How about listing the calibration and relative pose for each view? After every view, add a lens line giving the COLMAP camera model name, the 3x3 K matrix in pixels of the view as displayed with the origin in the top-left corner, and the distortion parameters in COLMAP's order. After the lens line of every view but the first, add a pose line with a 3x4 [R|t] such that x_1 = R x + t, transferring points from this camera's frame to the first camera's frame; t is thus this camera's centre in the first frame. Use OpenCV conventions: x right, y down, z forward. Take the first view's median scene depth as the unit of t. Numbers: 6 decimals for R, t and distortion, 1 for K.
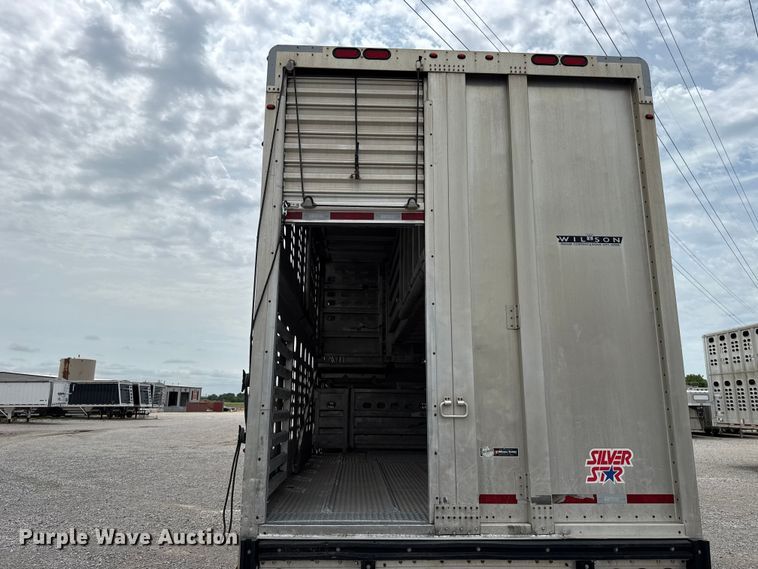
lens RADIAL K [[529.9, 0, 379.0], [0, 529.9, 284.5], [0, 0, 1]] dist [0.070305, -0.102894]
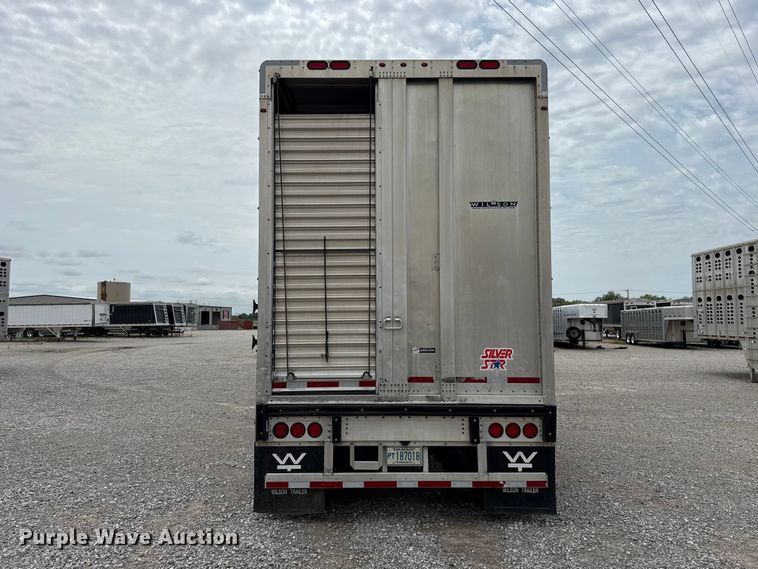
lens RADIAL K [[529.9, 0, 379.0], [0, 529.9, 284.5], [0, 0, 1]] dist [0.070305, -0.102894]
pose [[0.998916, -0.013106, -0.044673, 0.145945], [0.019695, 0.988427, 0.150415, -0.087125], [0.042185, -0.151132, 0.987613, -0.400055]]
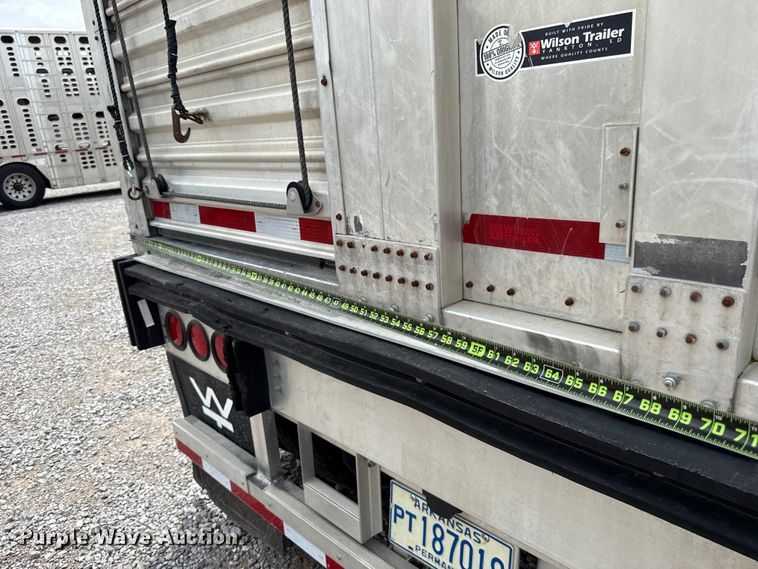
lens RADIAL K [[529.9, 0, 379.0], [0, 529.9, 284.5], [0, 0, 1]] dist [0.070305, -0.102894]
pose [[0.677836, 0.158377, -0.717952, 0.307462], [0.242064, 0.874001, 0.421340, 0.249529], [0.694221, -0.459390, 0.554092, 0.671627]]
